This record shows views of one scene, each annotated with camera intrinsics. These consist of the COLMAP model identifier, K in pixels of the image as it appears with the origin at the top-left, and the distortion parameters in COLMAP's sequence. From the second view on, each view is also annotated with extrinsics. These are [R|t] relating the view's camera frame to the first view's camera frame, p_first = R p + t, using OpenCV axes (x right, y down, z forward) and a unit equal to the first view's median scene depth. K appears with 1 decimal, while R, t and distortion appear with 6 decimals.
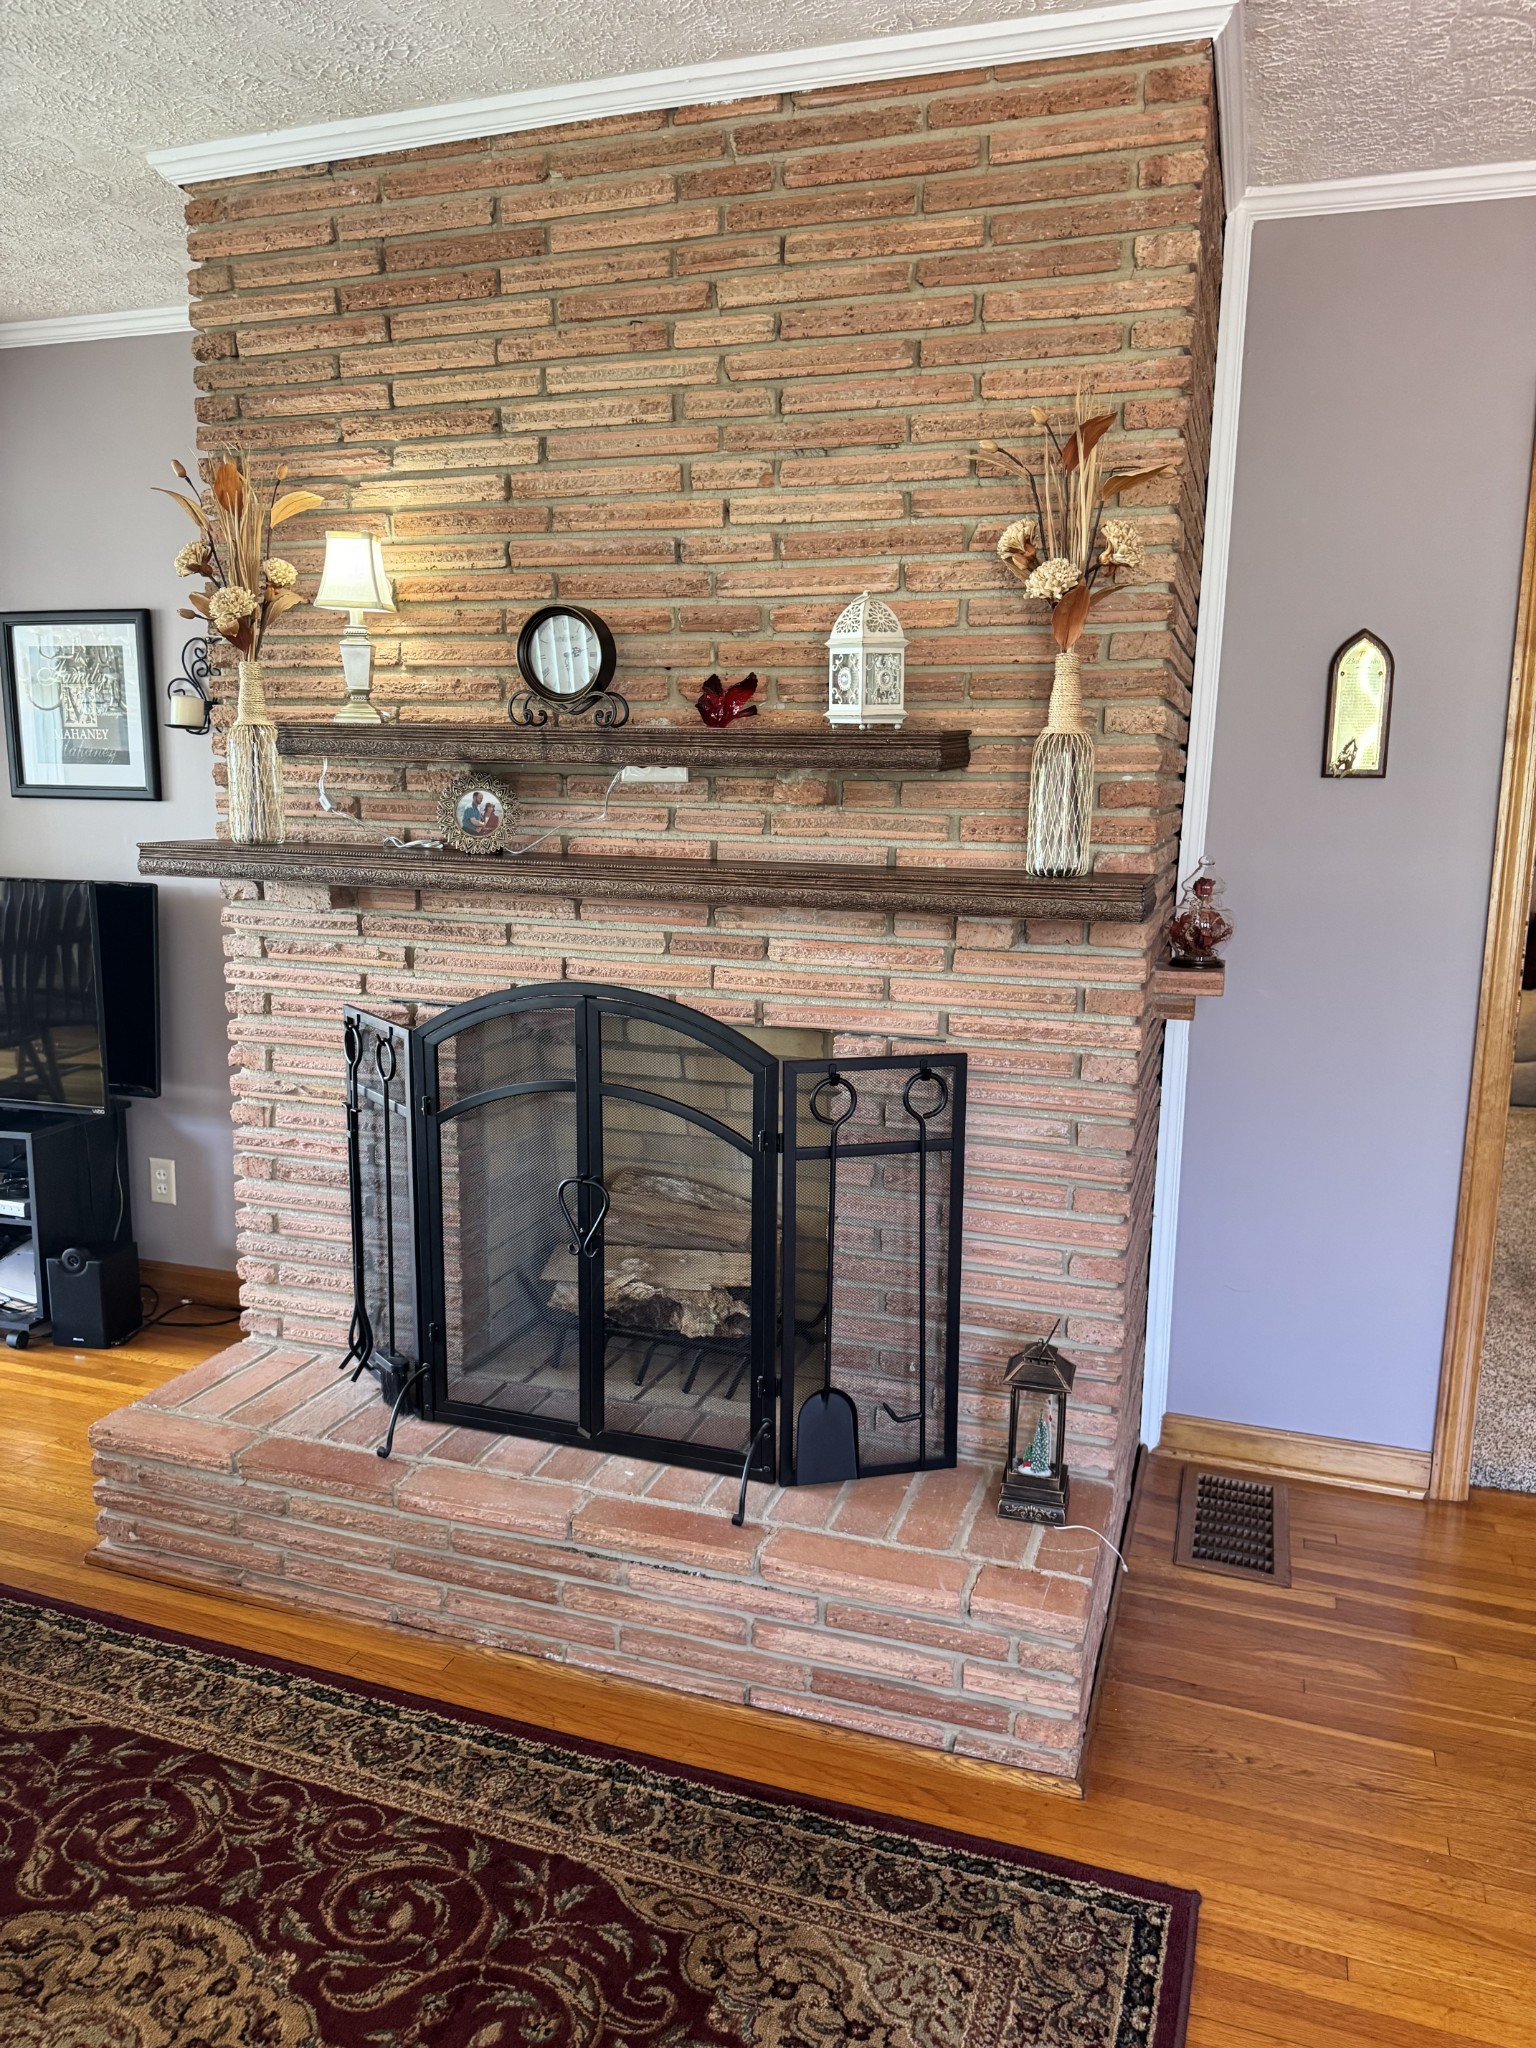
lens RADIAL K [[1460.6, 0, 768.4], [0, 1460.6, 1023.5], [0, 0, 1]] dist [0.032720, -0.027519]
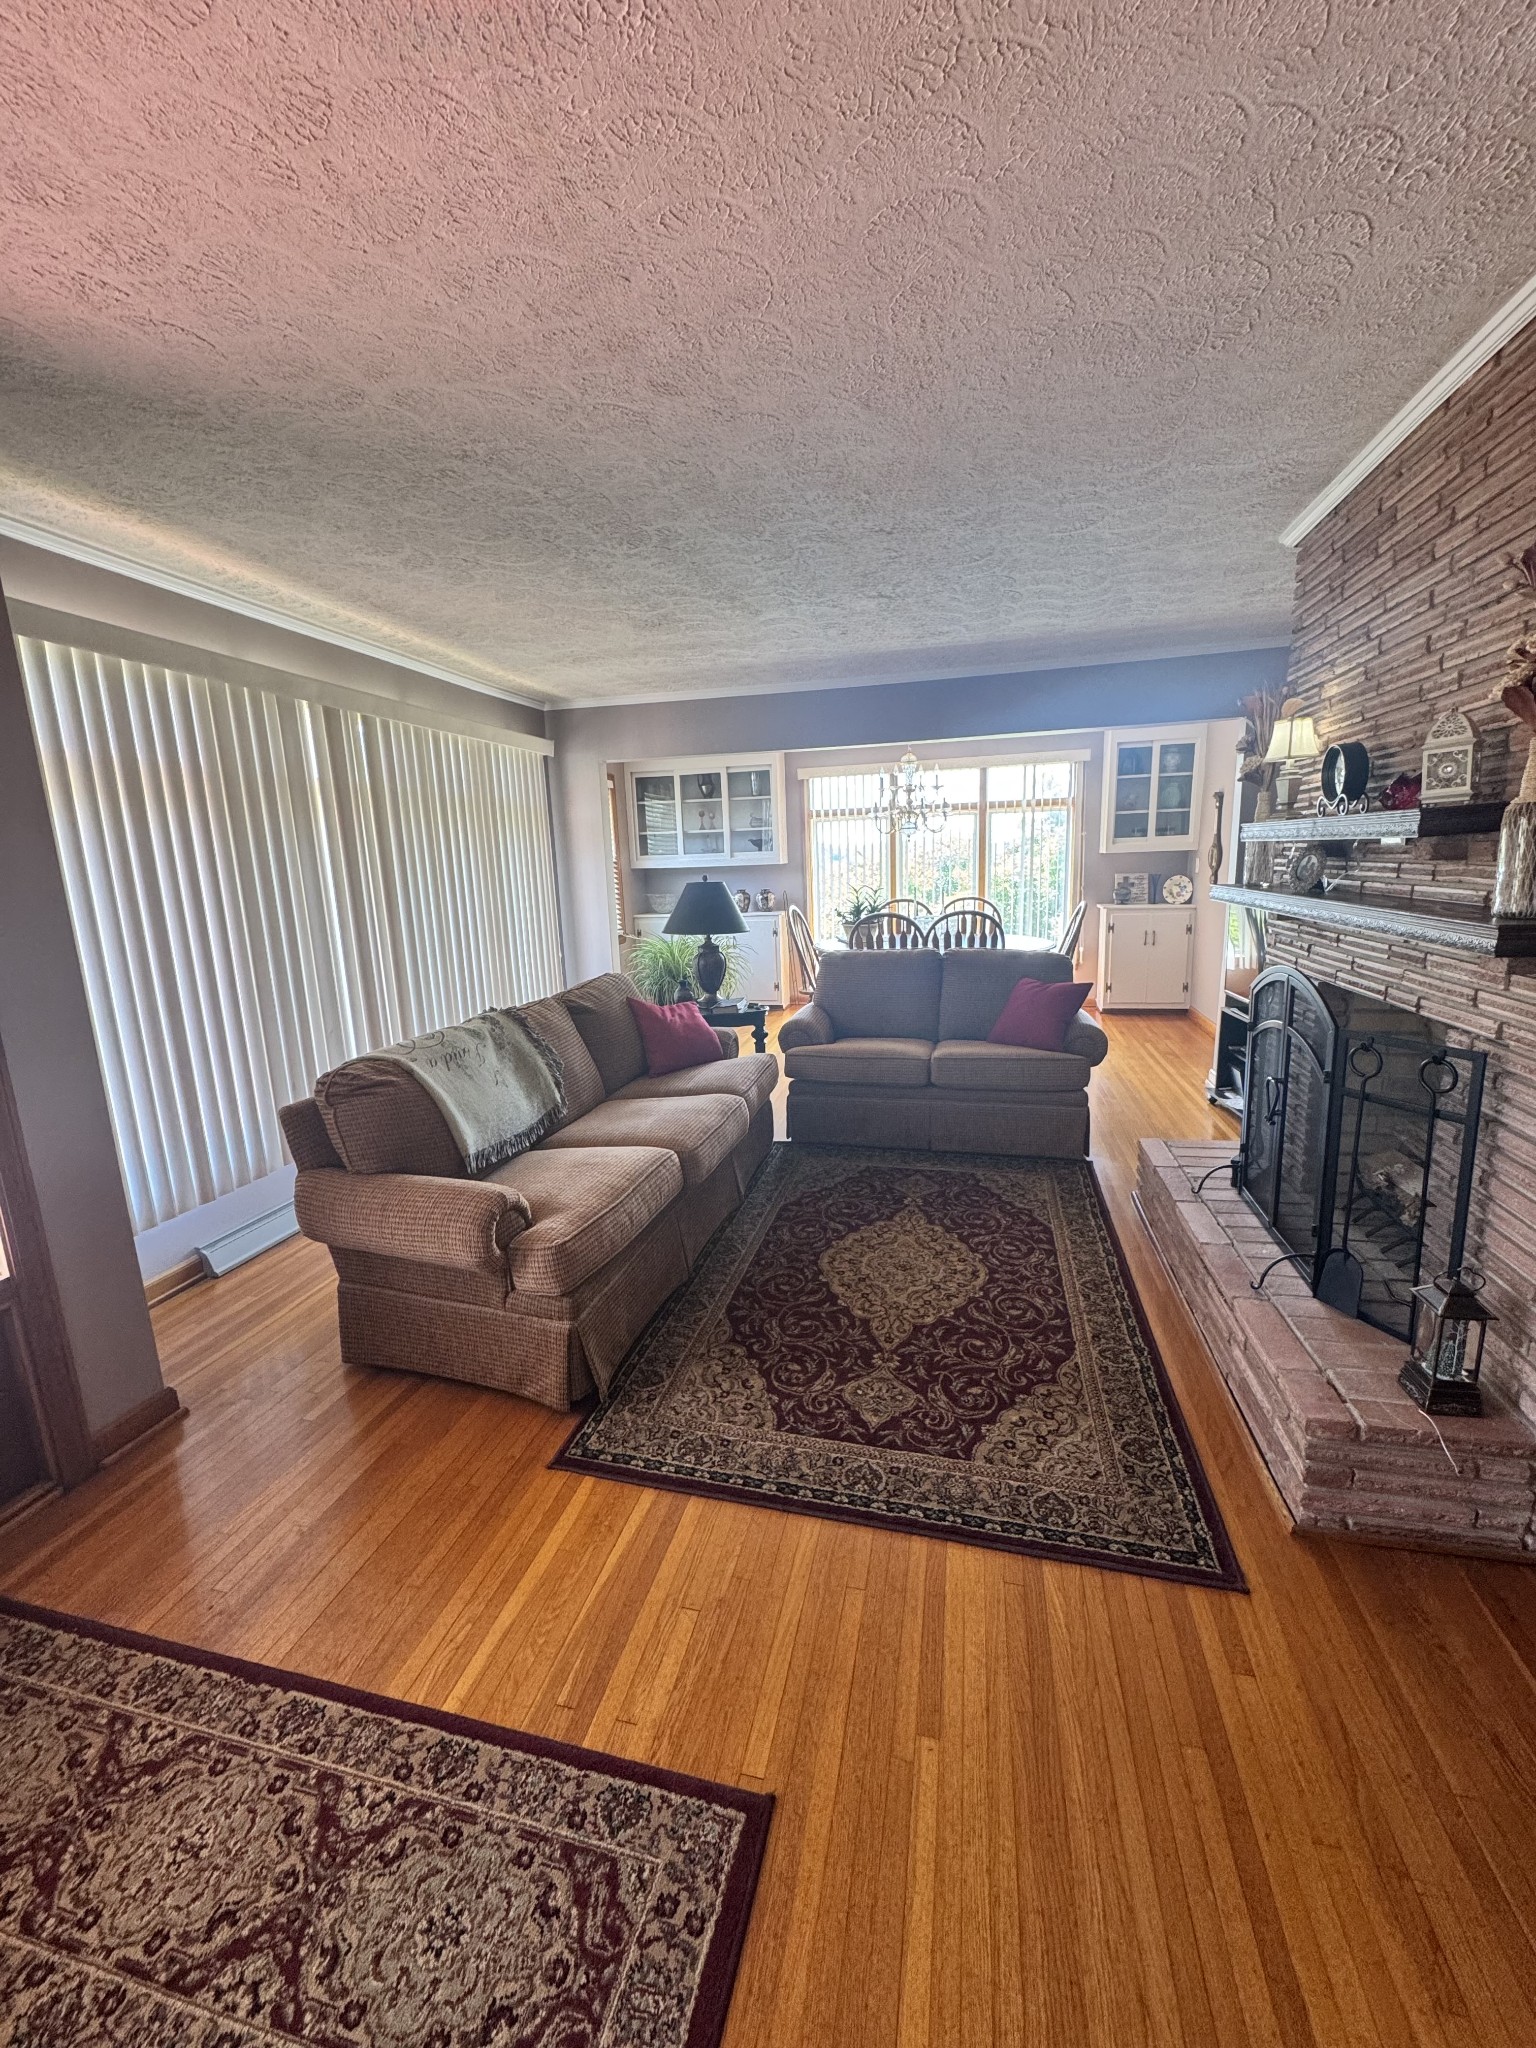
lens RADIAL K [[813.5, 0, 772.2], [0, 813.5, 1019.6], [0, 0, 1]] dist [-0.000380, 0.001219]
pose [[0.095588, 0.172388, -0.980380, 0.876452], [-0.127696, 0.978876, 0.159673, -0.050708], [0.987196, 0.109928, 0.115582, 0.324108]]
